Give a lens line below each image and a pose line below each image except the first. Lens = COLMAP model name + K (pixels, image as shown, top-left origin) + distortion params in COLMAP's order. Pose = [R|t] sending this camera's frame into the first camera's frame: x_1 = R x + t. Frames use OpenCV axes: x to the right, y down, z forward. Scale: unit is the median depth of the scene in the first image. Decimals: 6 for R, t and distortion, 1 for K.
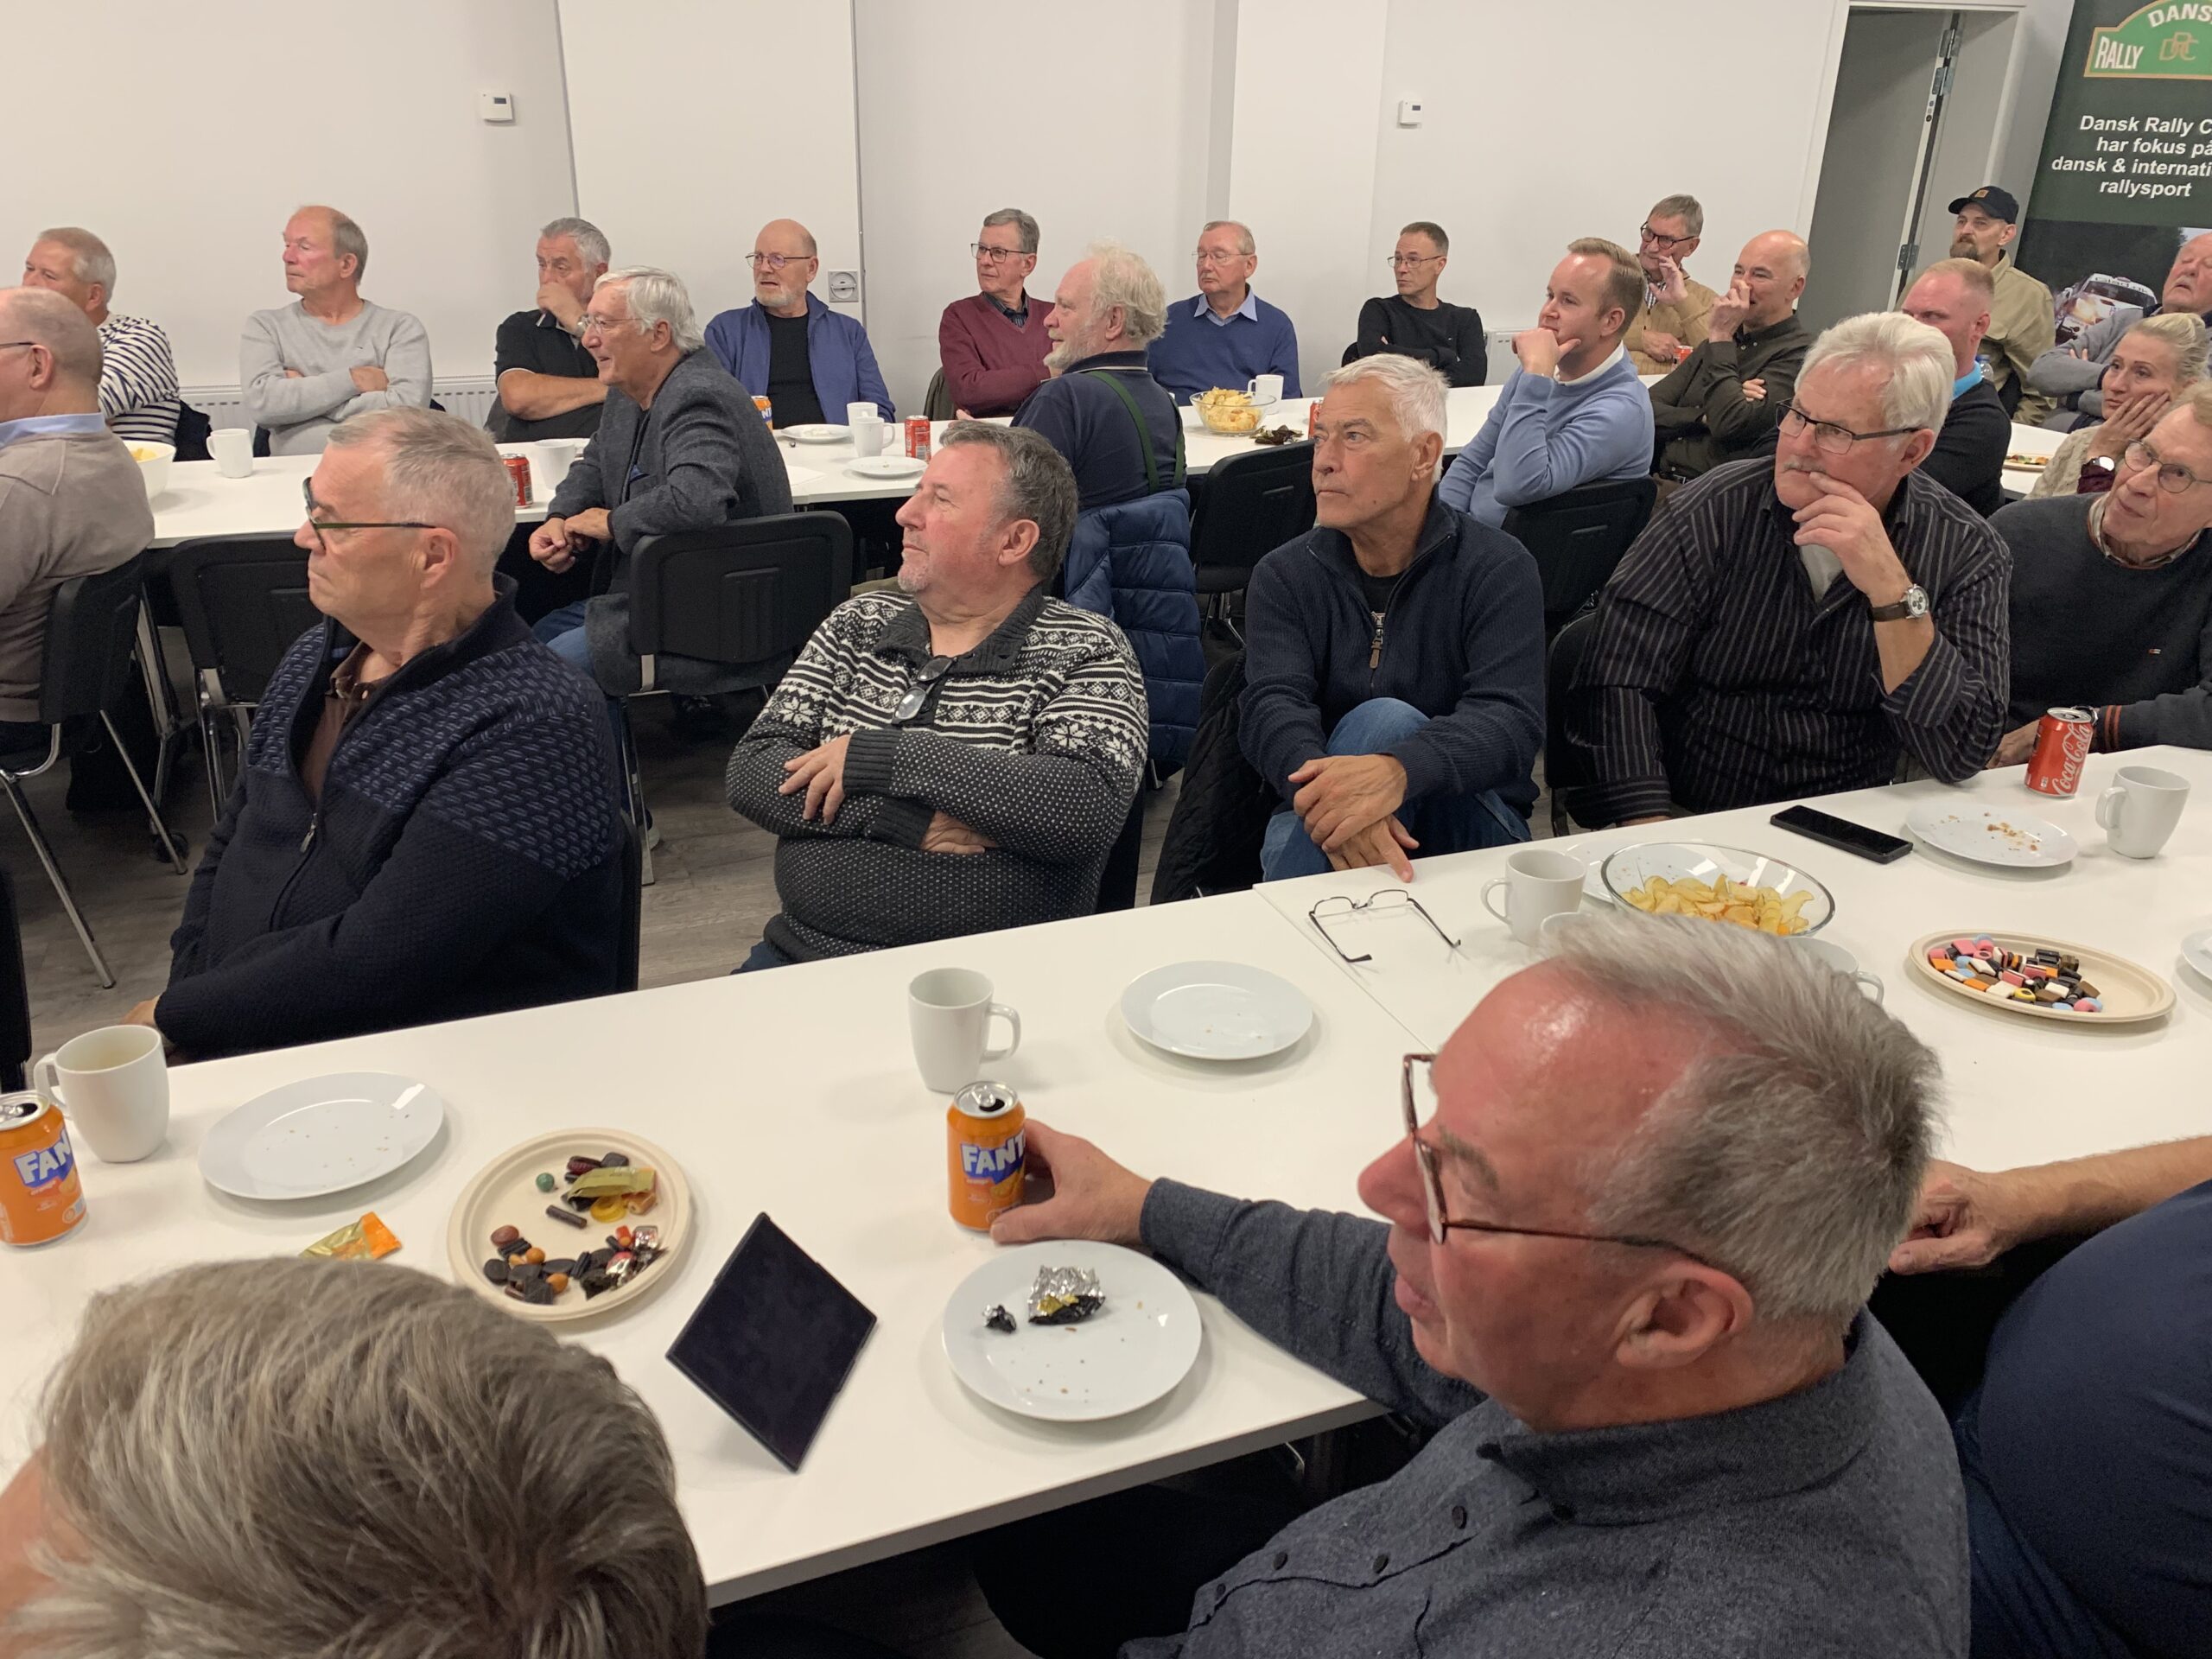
lens RADIAL K [[1684.8, 0, 1106.0], [0, 1684.8, 829.5], [0, 0, 1]] dist [-0.010749, -0.005961]
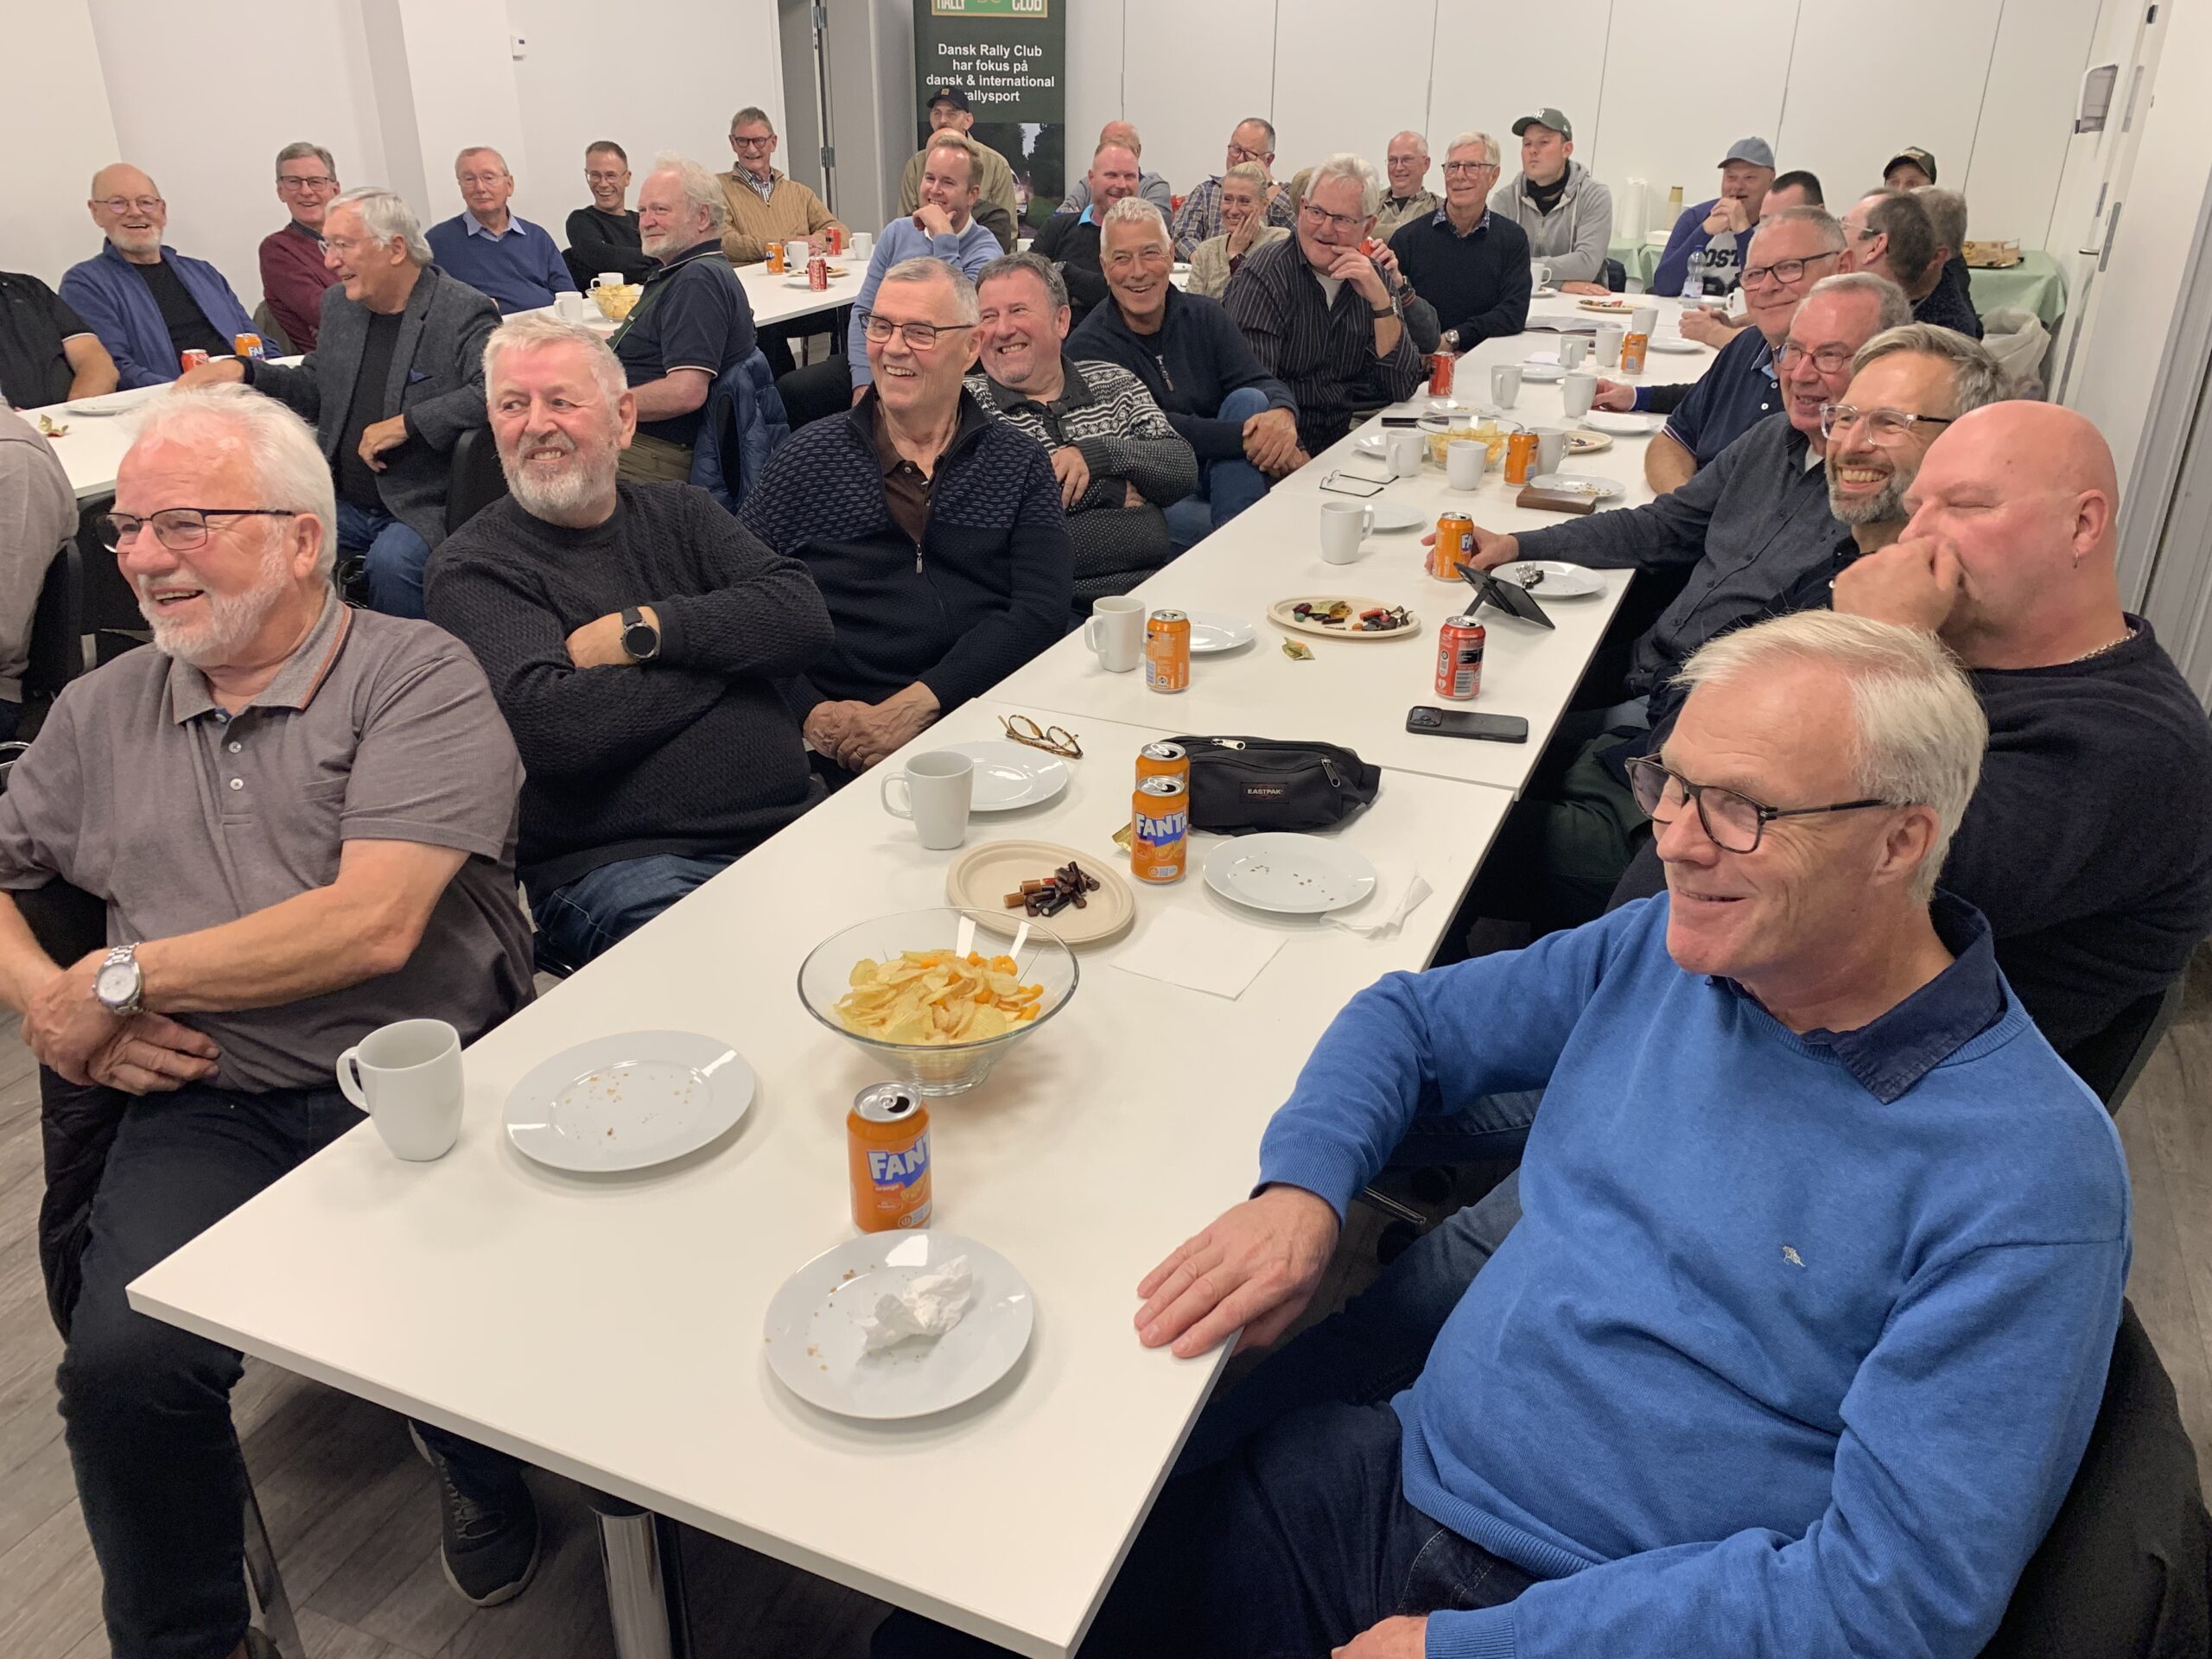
lens RADIAL K [[1684.8, 0, 1106.0], [0, 1684.8, 829.5], [0, 0, 1]] dist [-0.010749, -0.005961]
pose [[0.687832, -0.310359, 0.656174, -0.505152], [0.289971, 0.946204, 0.143577, 0.026426], [-0.665435, 0.091515, 0.740825, -0.056331]]
